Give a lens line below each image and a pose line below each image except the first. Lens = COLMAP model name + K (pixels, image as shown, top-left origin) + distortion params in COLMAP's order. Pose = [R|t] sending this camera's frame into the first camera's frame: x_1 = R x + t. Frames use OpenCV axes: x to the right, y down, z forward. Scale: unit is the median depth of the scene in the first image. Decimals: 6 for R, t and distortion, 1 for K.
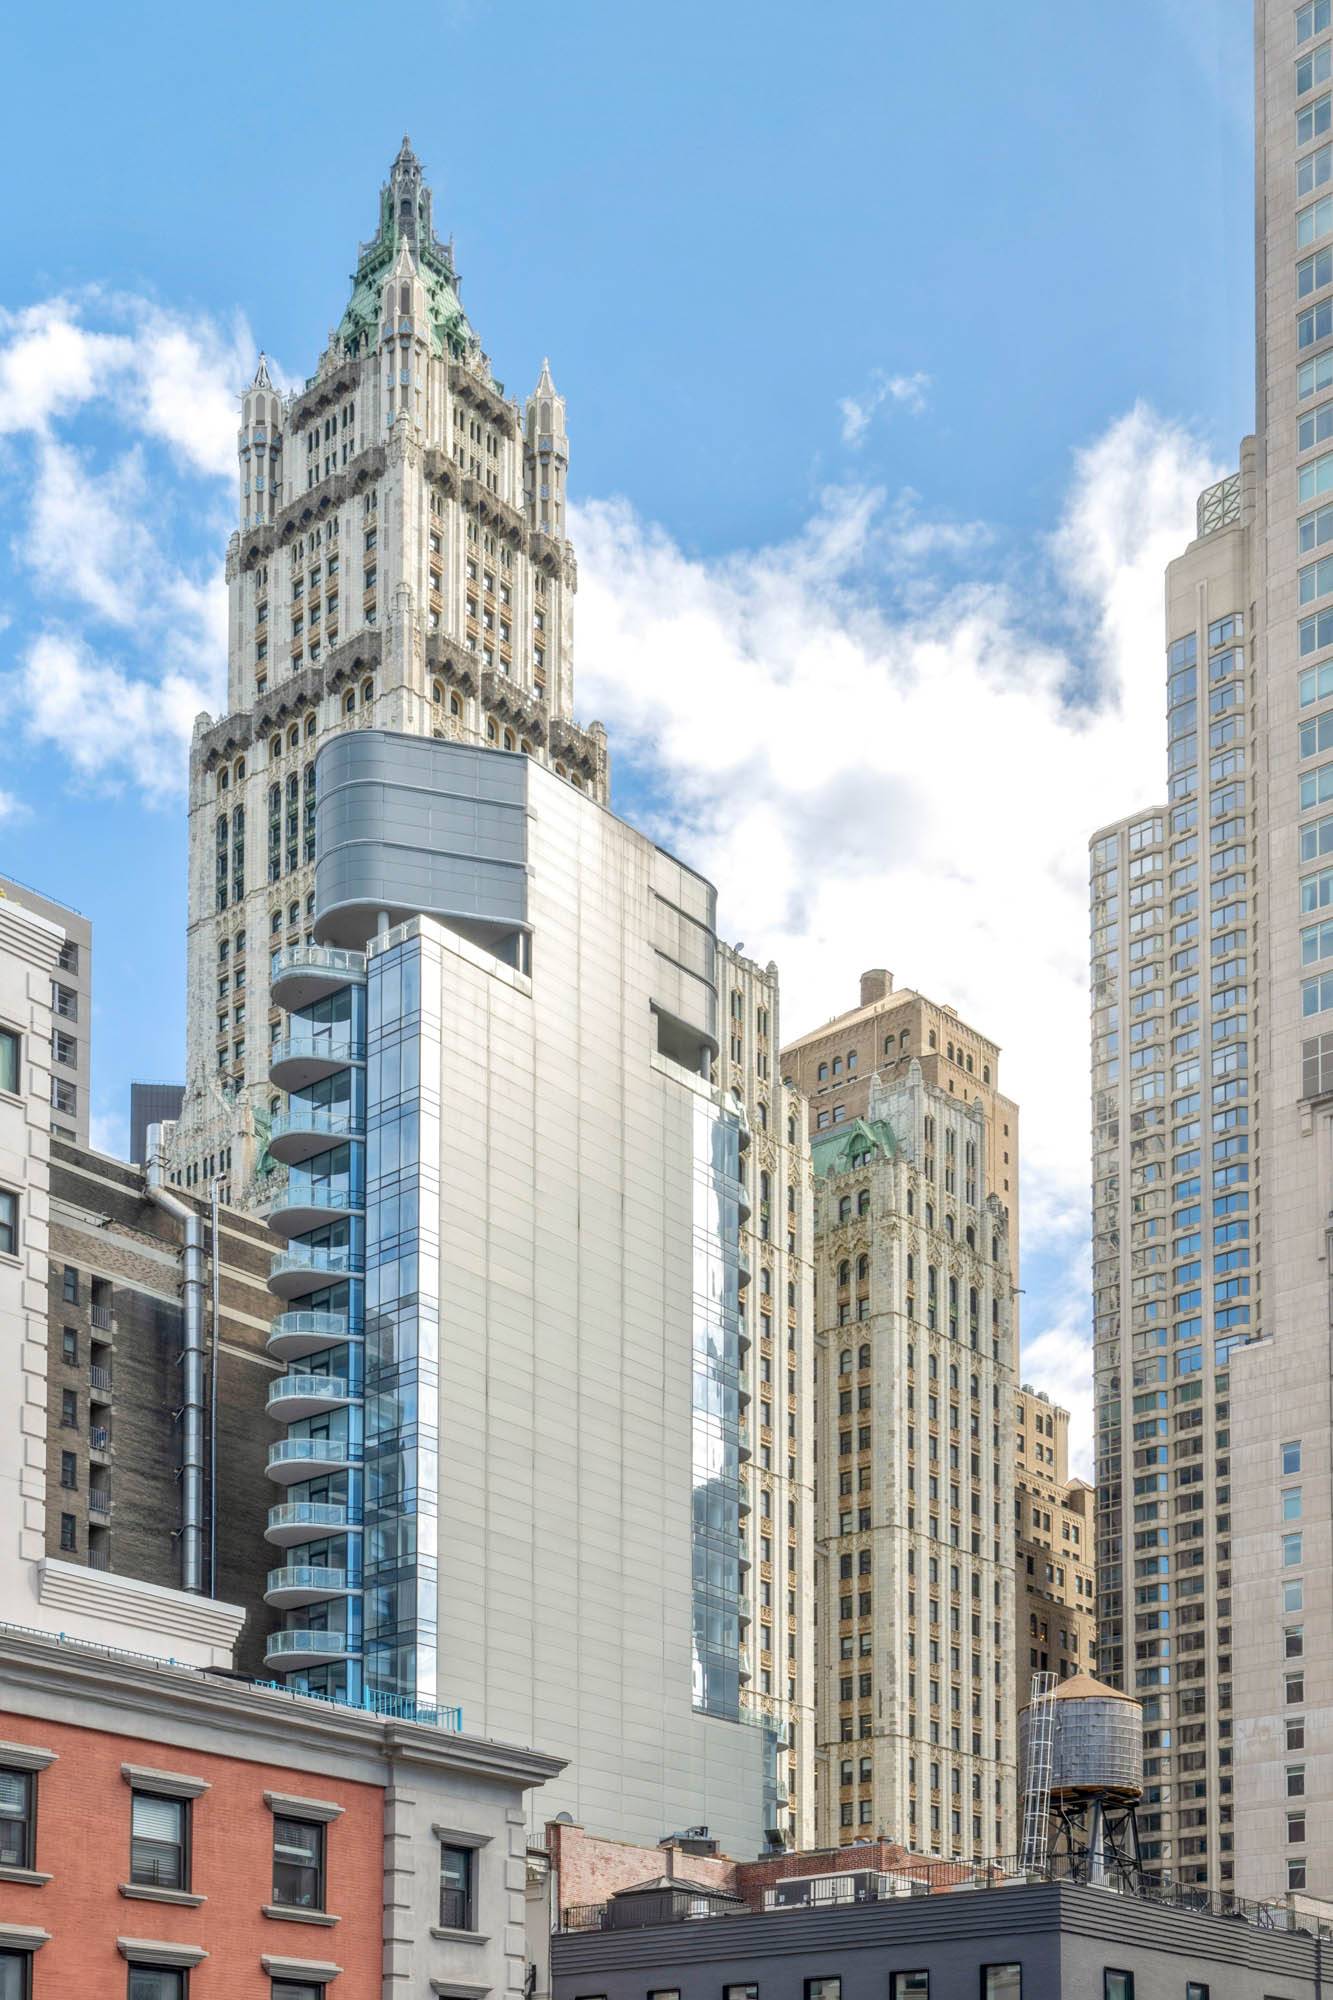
lens RADIAL K [[2629.9, 0, 666.5], [0, 2629.9, 1000.0], [0, 0, 1]] dist [0.019504, 0.006989]
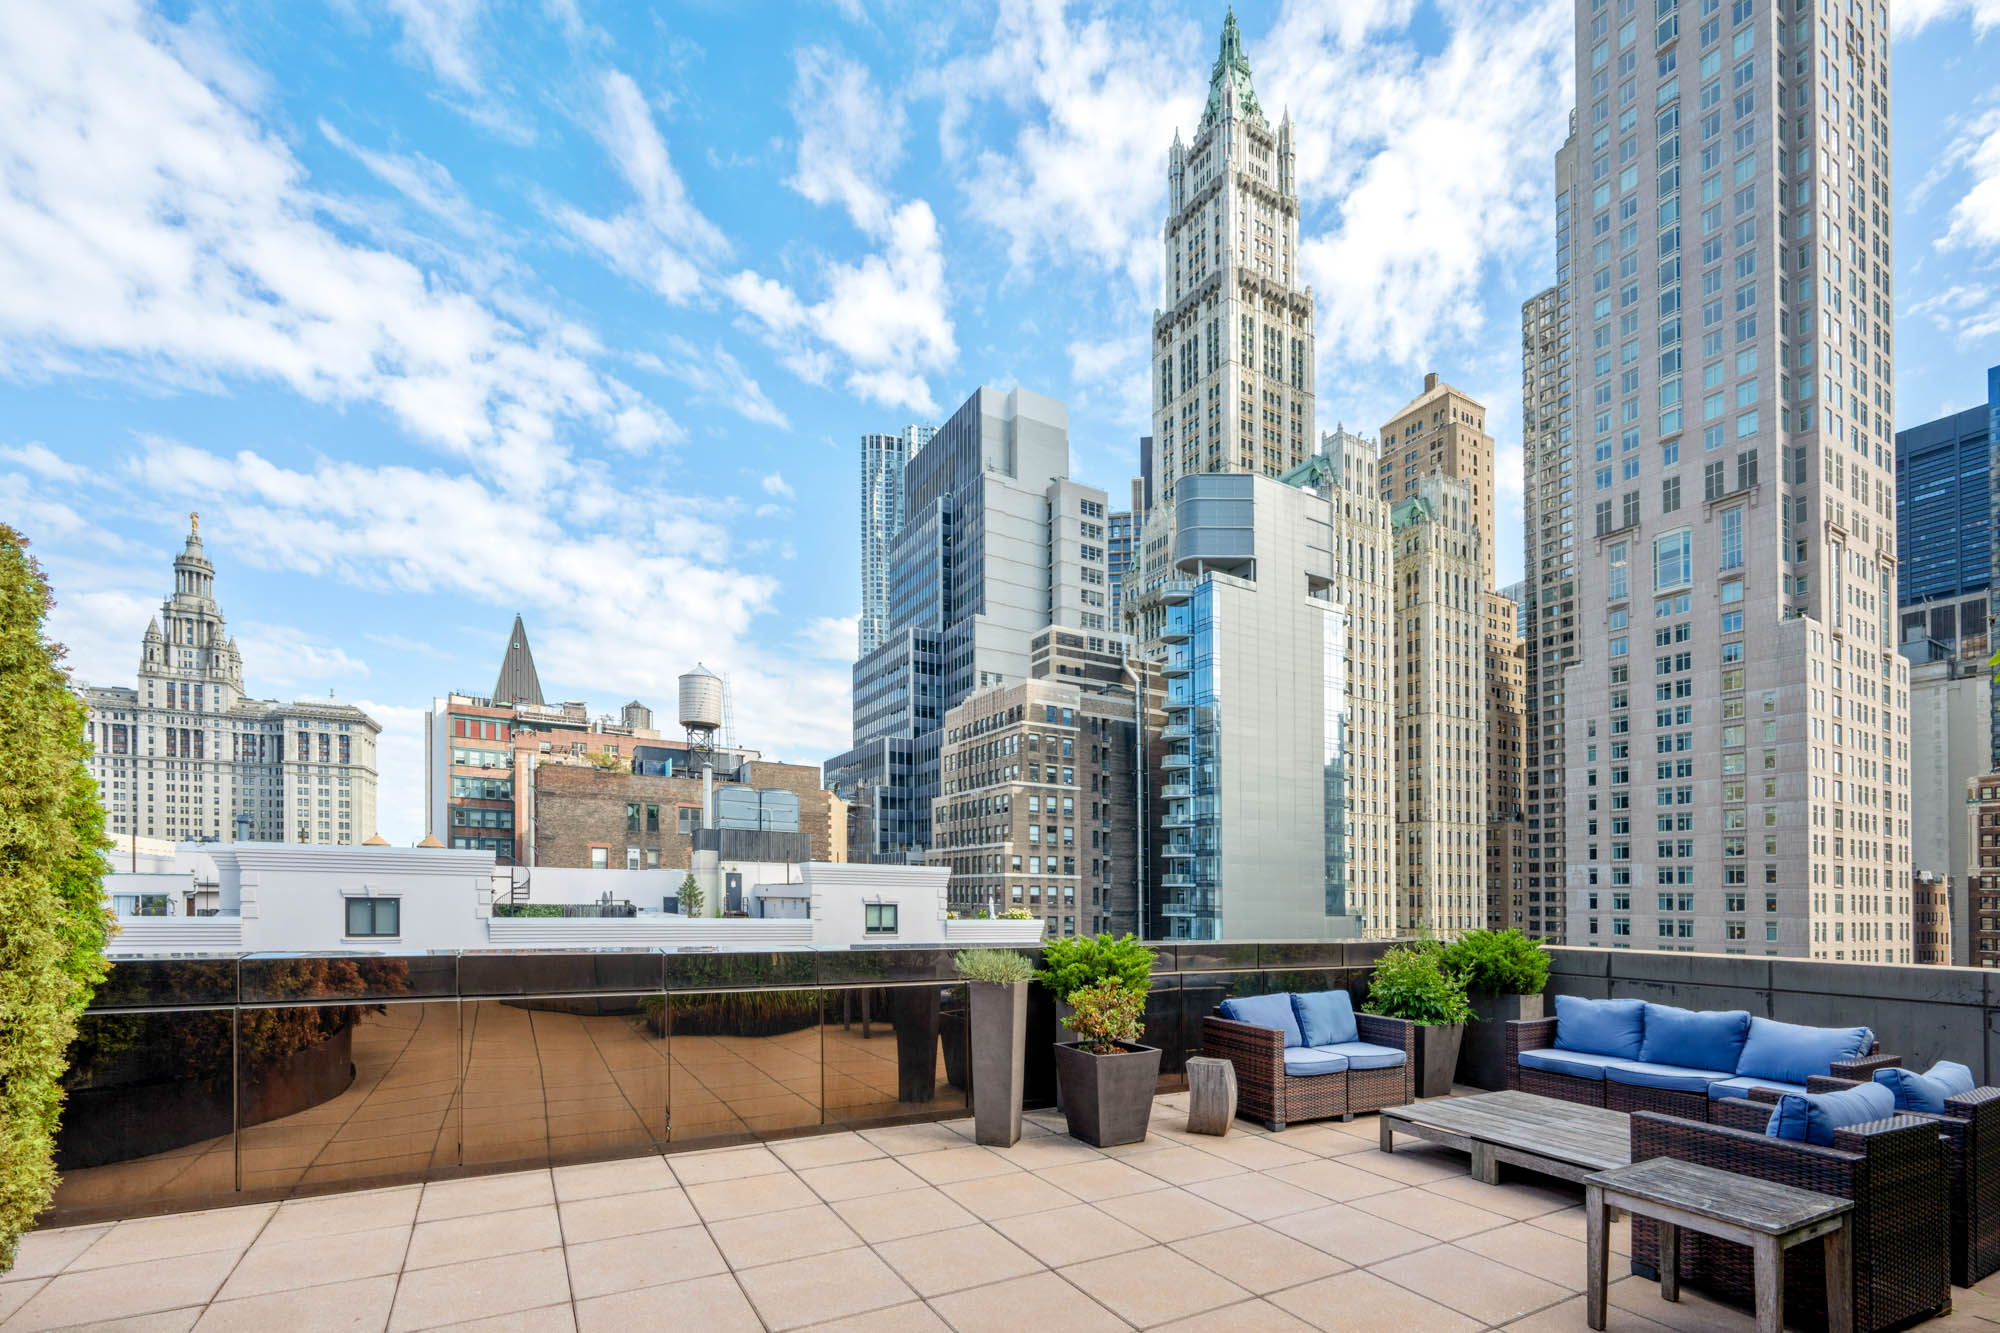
lens RADIAL K [[899.2, 0, 999.4], [0, 899.2, 731.1], [0, 0, 1]] dist [-0.004009, -0.000506]
pose [[0.953403, -0.069346, -0.293621, -0.069641], [0.059964, 0.997364, -0.040848, 0.278416], [0.295680, 0.021338, 0.955049, 0.057230]]
